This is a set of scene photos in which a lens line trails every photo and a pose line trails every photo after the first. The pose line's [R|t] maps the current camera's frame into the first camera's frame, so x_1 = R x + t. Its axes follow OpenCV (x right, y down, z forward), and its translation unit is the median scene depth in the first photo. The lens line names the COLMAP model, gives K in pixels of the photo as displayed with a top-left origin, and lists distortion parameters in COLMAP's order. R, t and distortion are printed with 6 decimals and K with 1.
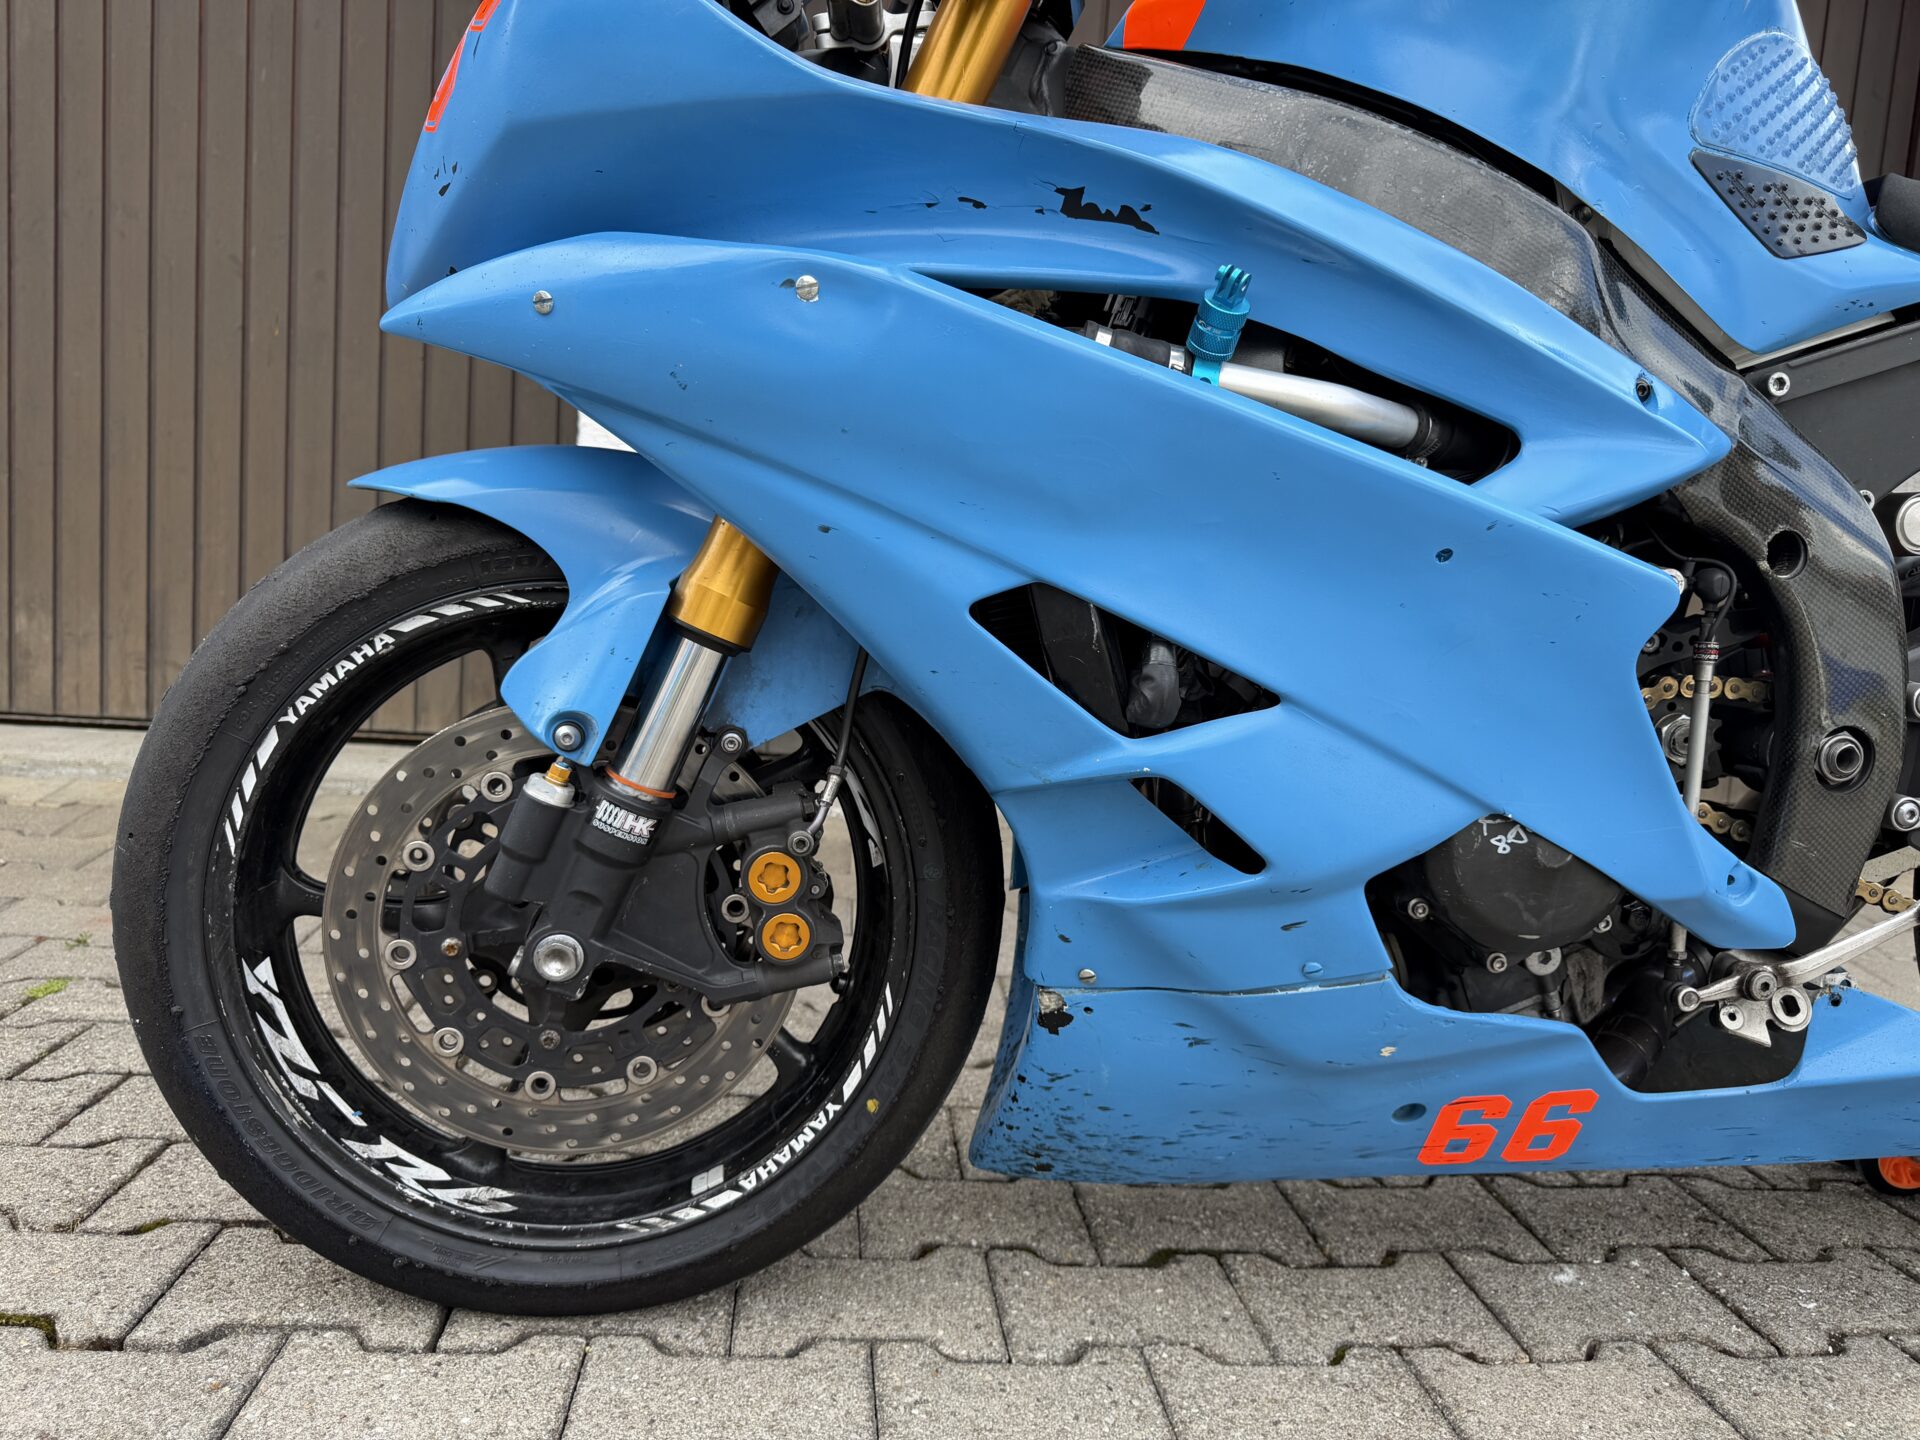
lens RADIAL K [[1372.4, 0, 955.3], [0, 1372.4, 721.8], [0, 0, 1]] dist [0.015545, -0.023248]
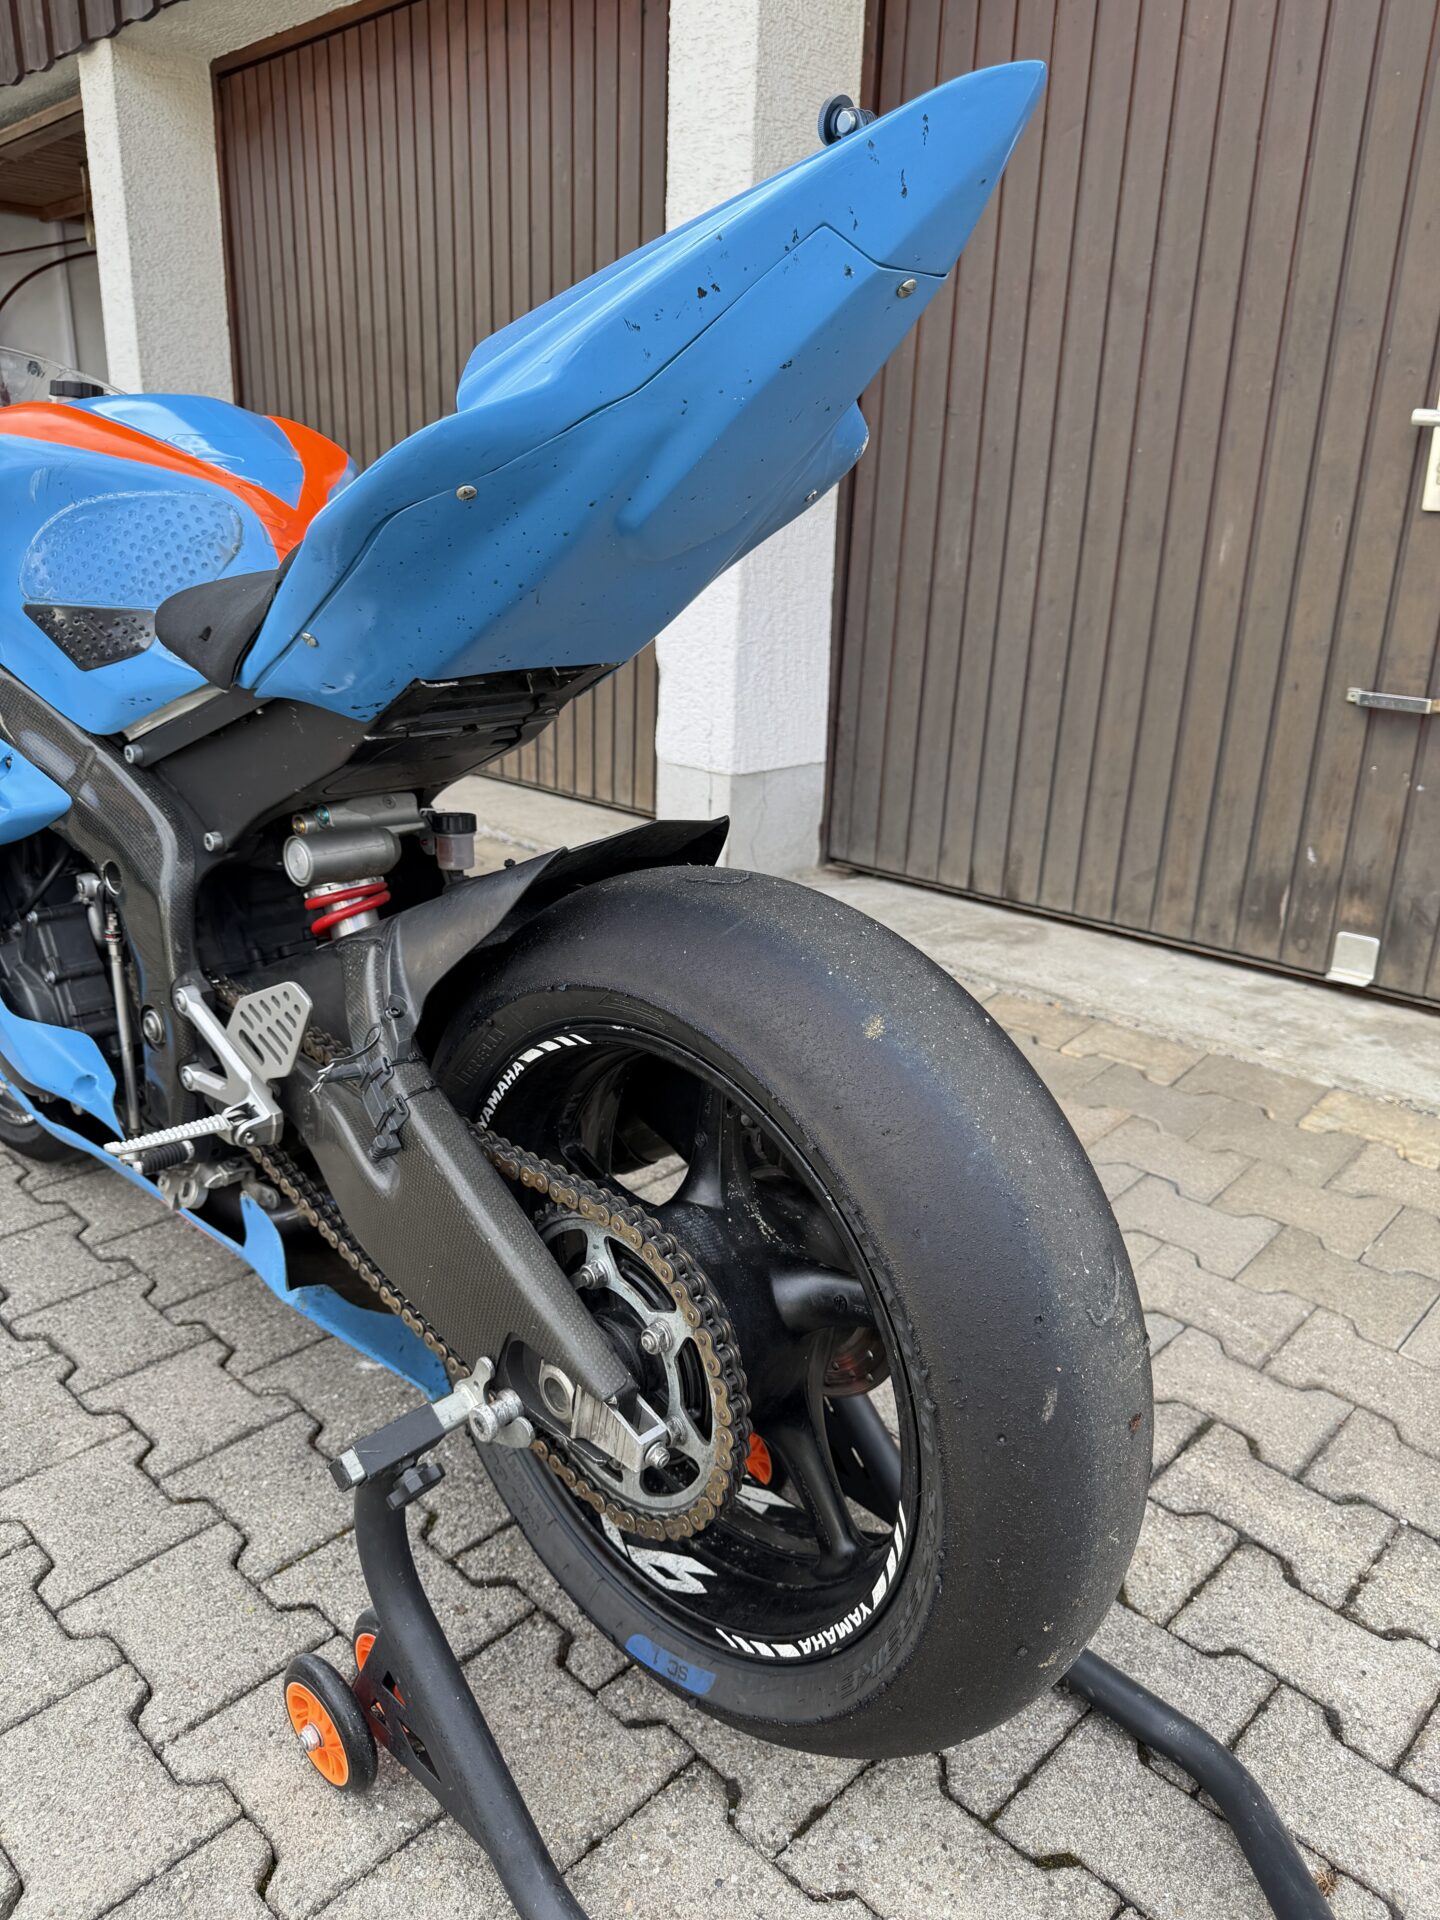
lens RADIAL K [[1372.4, 0, 722.2], [0, 1372.4, 960.6], [0, 0, 1]] dist [0.015545, -0.023248]
pose [[0.639608, 0.190609, -0.744694, 1.951377], [-0.062531, 0.978461, 0.196735, -0.334391], [0.766153, -0.079267, 0.637751, 0.528999]]
